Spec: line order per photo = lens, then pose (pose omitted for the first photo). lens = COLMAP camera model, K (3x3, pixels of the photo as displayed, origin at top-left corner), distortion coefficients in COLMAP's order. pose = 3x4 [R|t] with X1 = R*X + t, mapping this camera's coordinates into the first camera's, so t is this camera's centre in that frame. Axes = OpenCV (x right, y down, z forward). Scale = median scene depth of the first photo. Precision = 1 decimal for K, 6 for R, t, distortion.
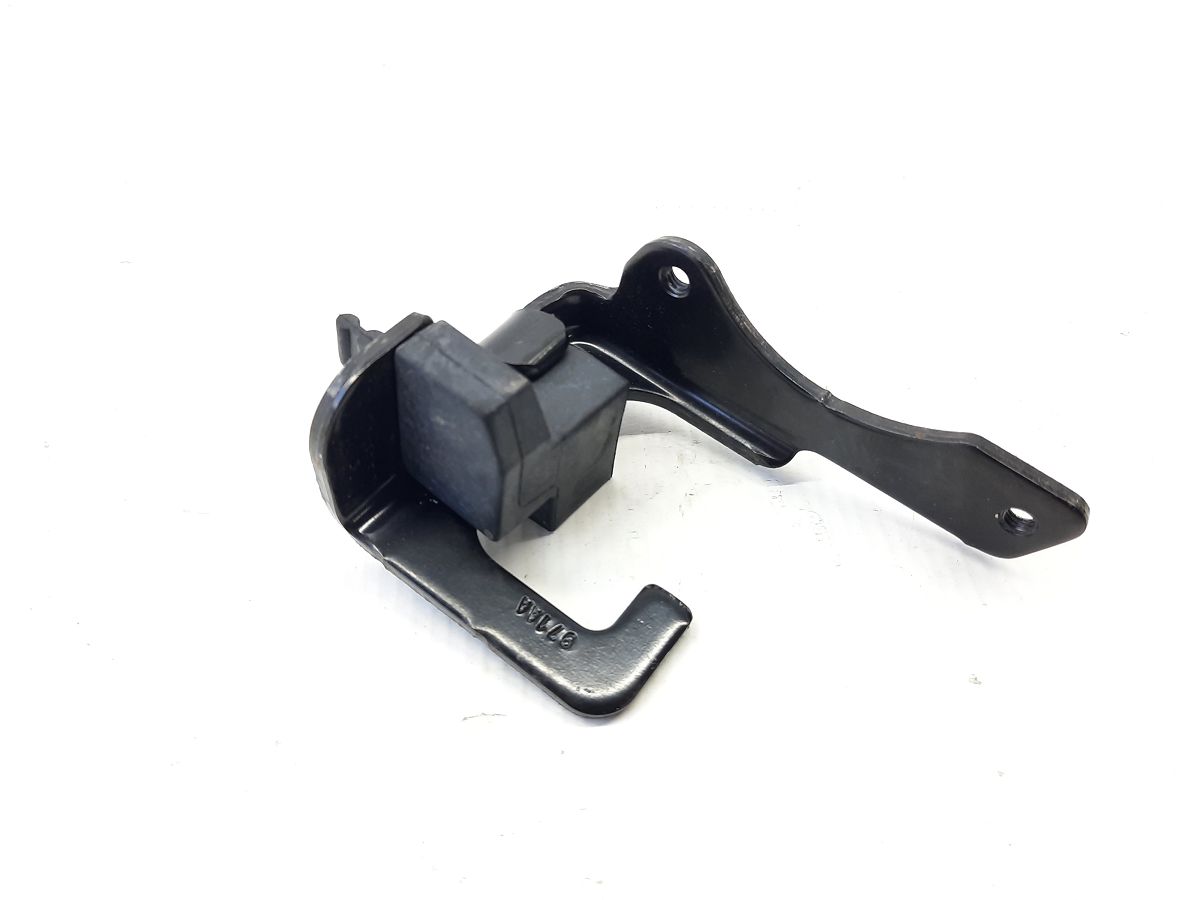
lens RADIAL K [[858.4, 0, 600.0], [0, 858.4, 450.0], [0, 0, 1]] dist [0.002200, -0.031360]
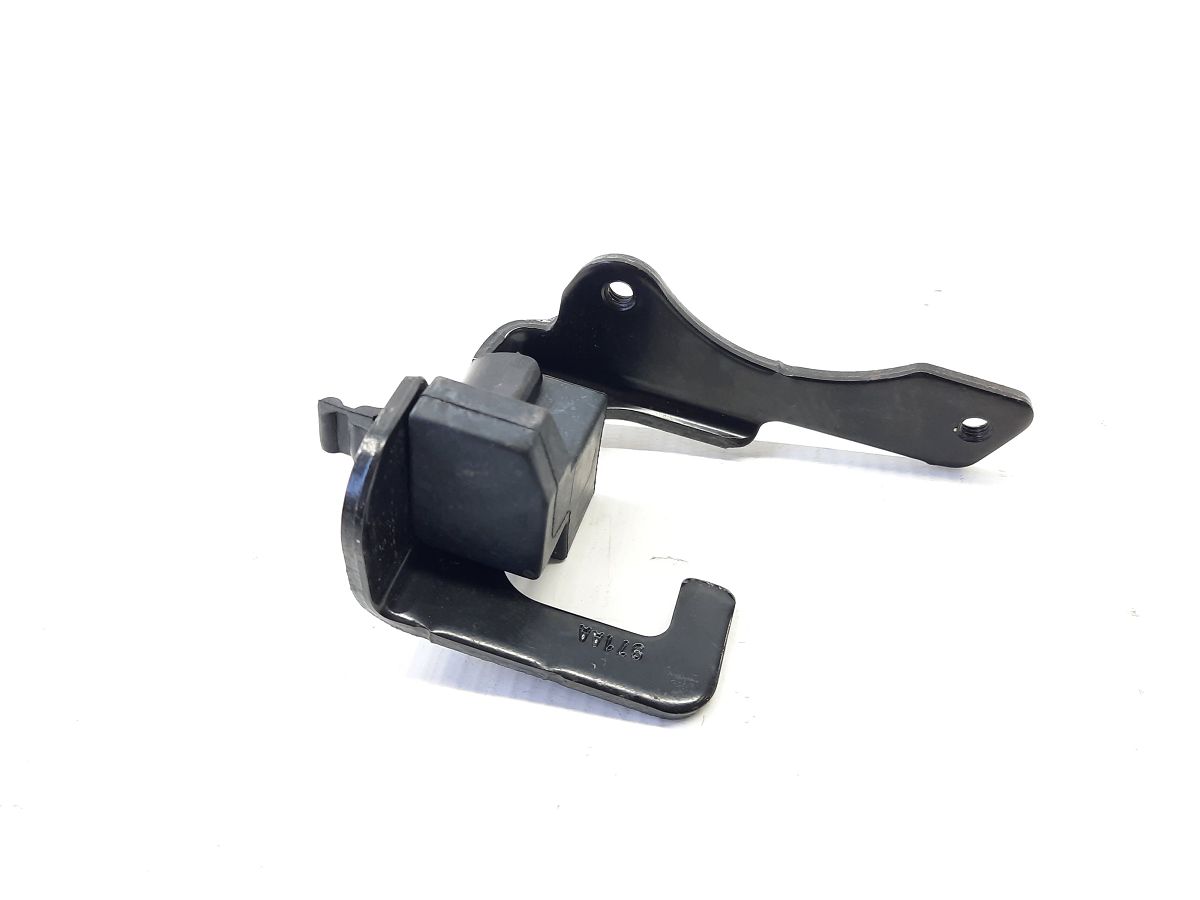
lens RADIAL K [[858.4, 0, 600.0], [0, 858.4, 450.0], [0, 0, 1]] dist [0.002200, -0.031360]
pose [[0.943268, -0.260039, 0.206457, -0.220956], [0.271438, 0.962036, -0.028438, 0.008986], [-0.191224, 0.082865, 0.978042, -0.001435]]
